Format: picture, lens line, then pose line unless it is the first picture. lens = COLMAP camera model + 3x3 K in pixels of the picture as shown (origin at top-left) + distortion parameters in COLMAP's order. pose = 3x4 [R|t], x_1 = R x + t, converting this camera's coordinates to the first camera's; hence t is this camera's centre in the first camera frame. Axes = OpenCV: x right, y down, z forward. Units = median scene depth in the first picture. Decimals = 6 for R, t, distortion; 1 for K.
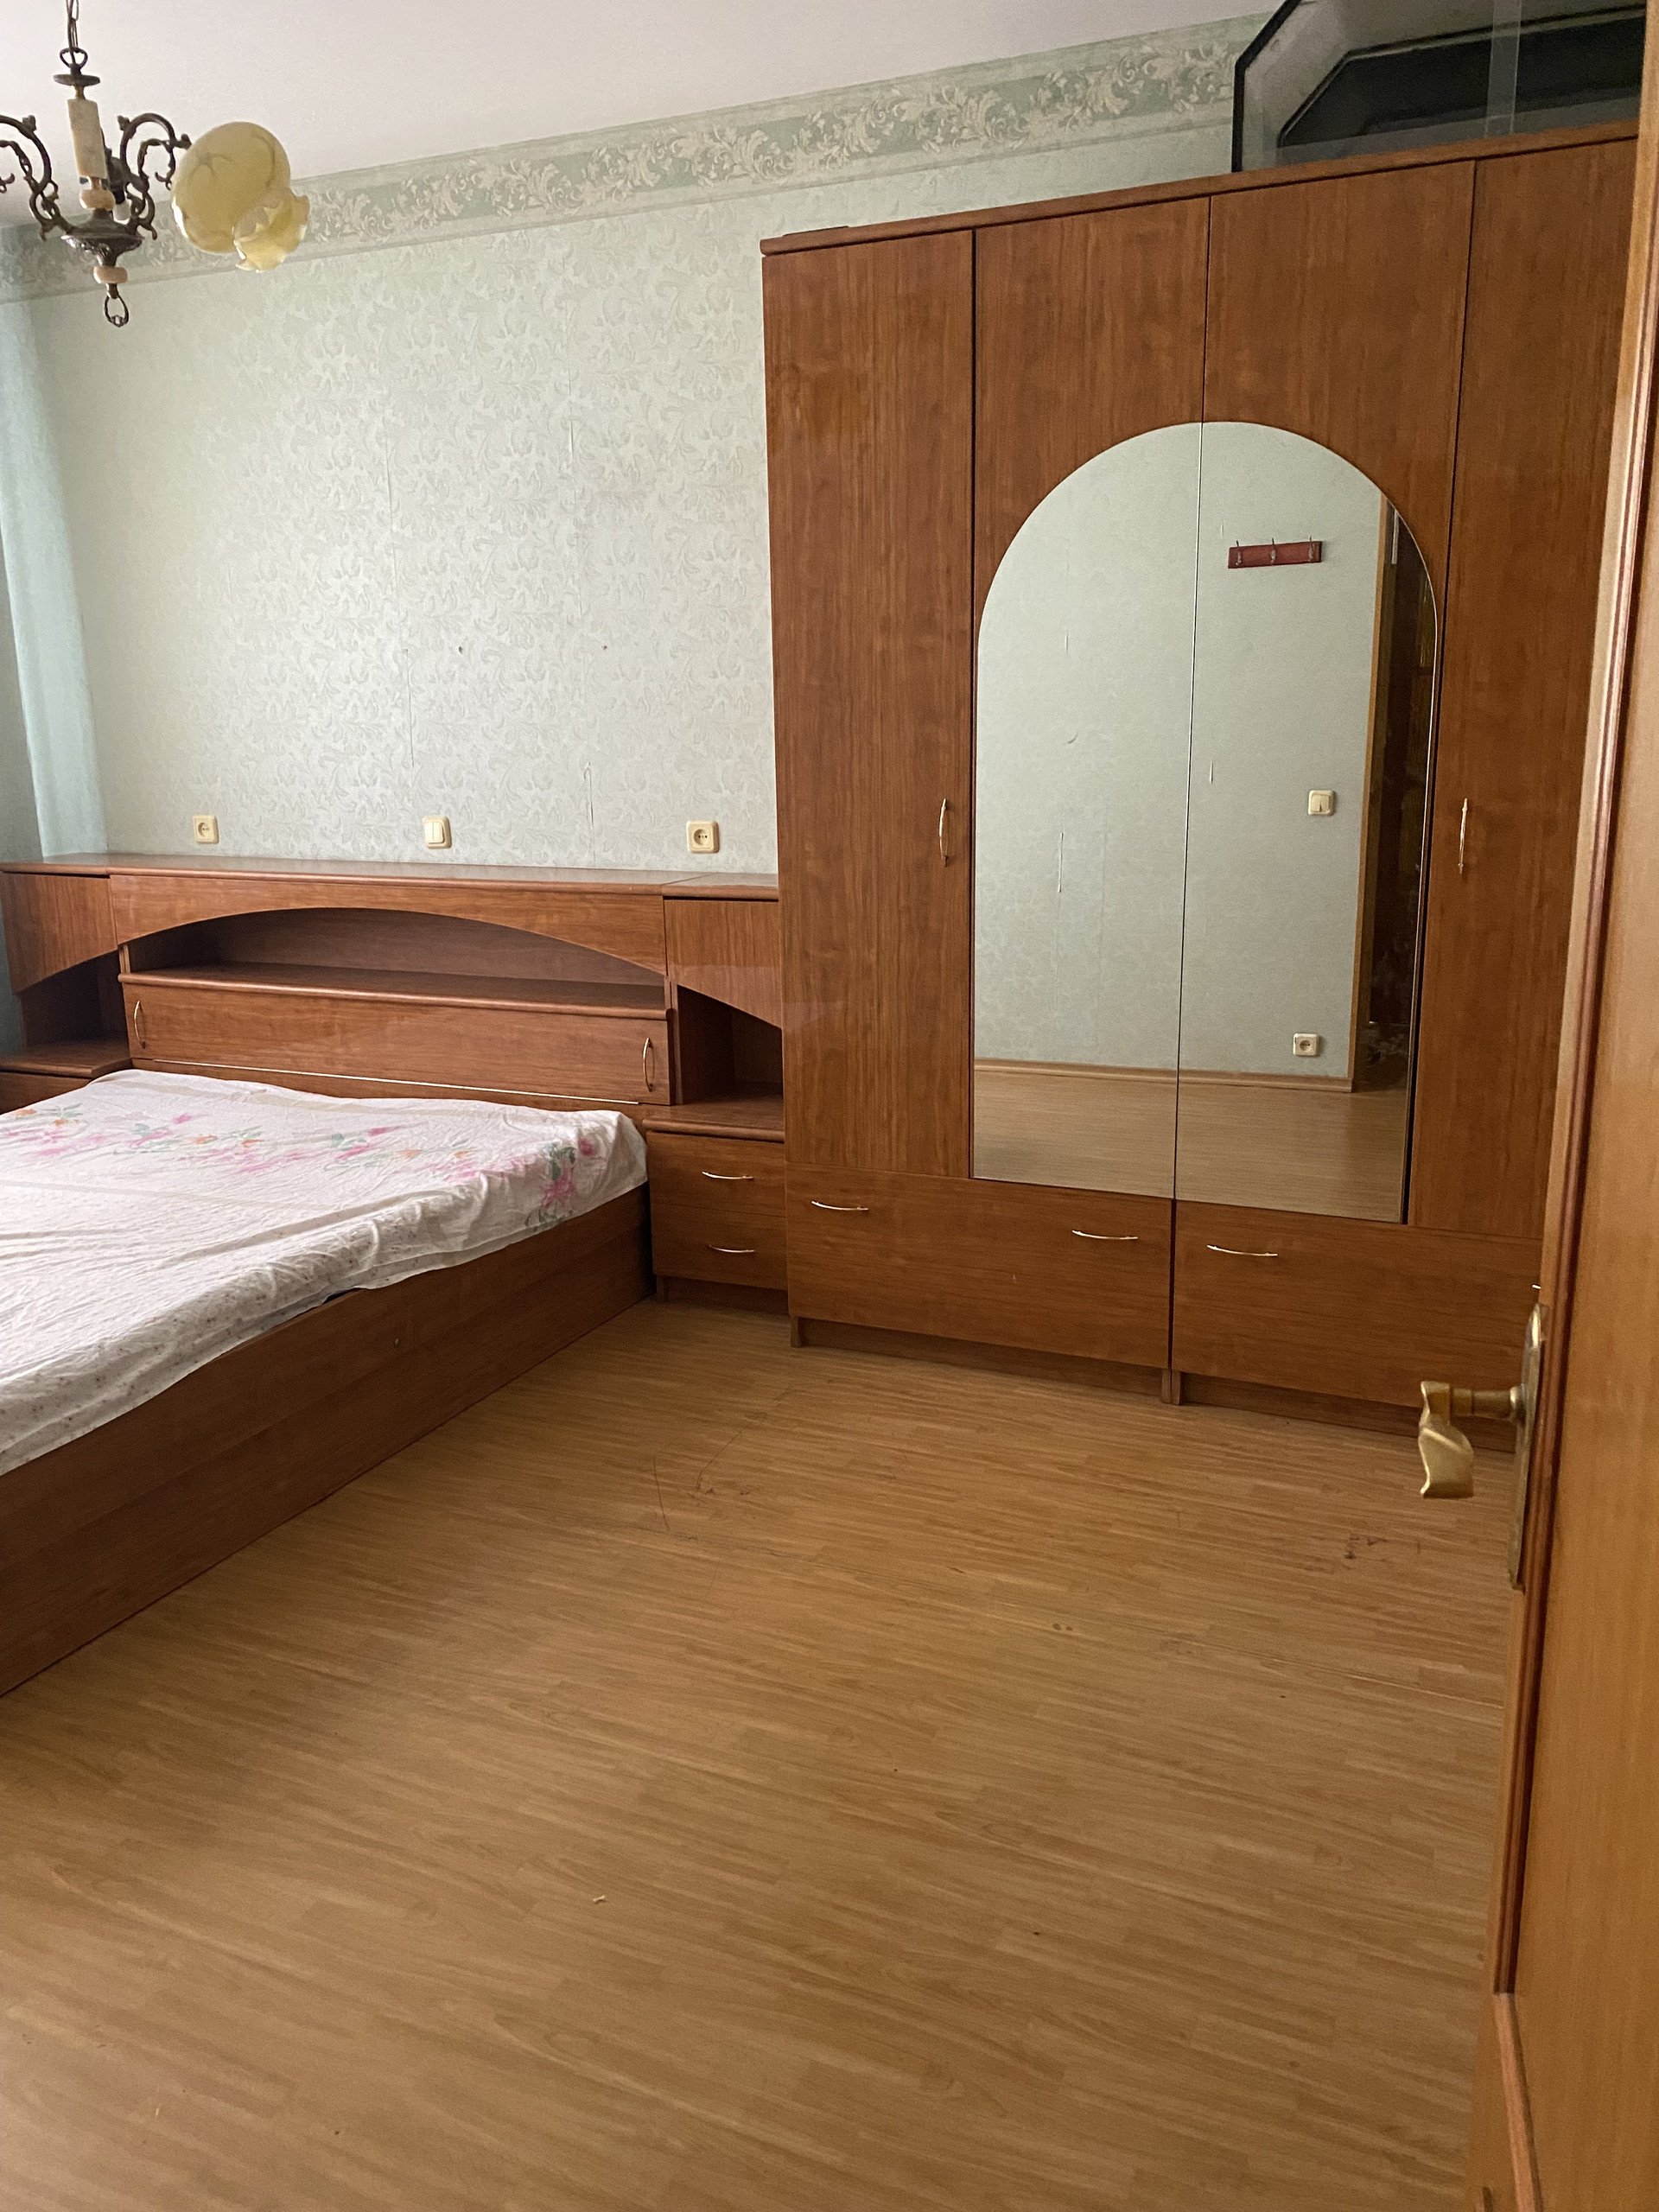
lens RADIAL K [[1655.9, 0, 829.5], [0, 1655.9, 1106.0], [0, 0, 1]] dist [-0.010695, -0.003480]
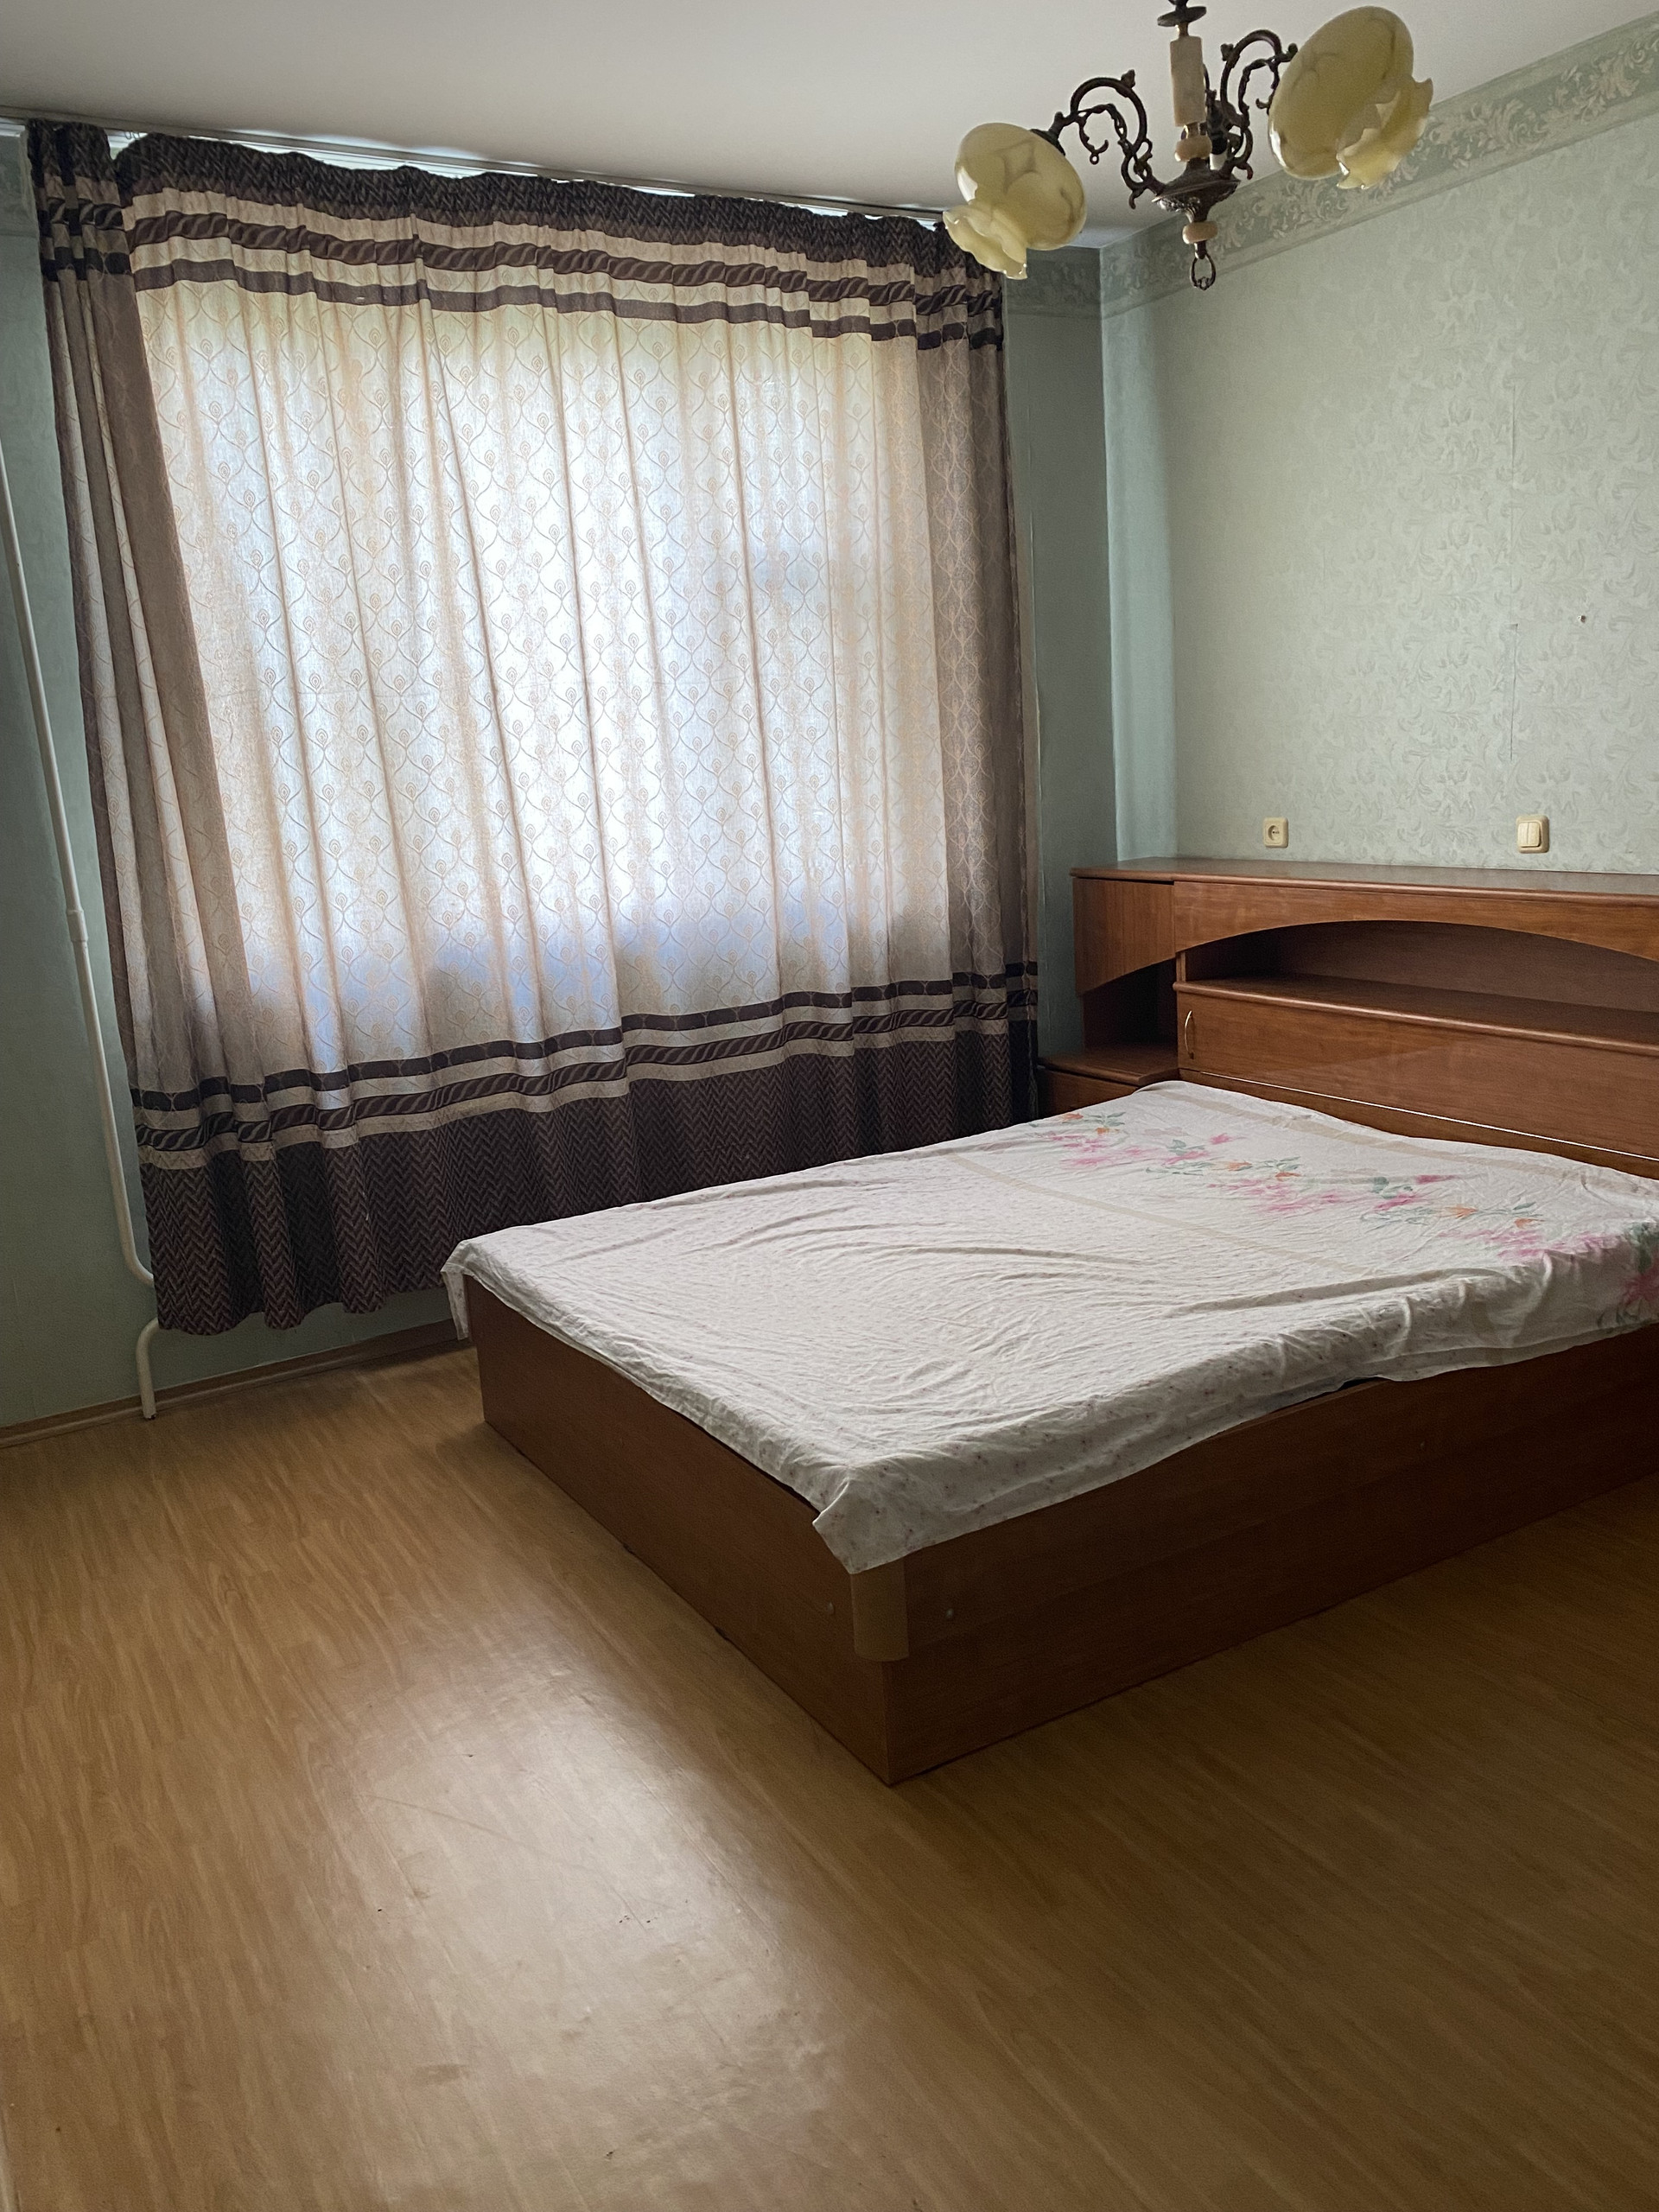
lens RADIAL K [[1676.9, 0, 829.5], [0, 1676.9, 1106.0], [0, 0, 1]] dist [0.007883, 0.003757]
pose [[0.810905, 0.086344, -0.578772, -0.020135], [-0.082772, 0.996034, 0.032623, -0.030543], [0.579294, 0.021452, 0.814836, 0.101742]]
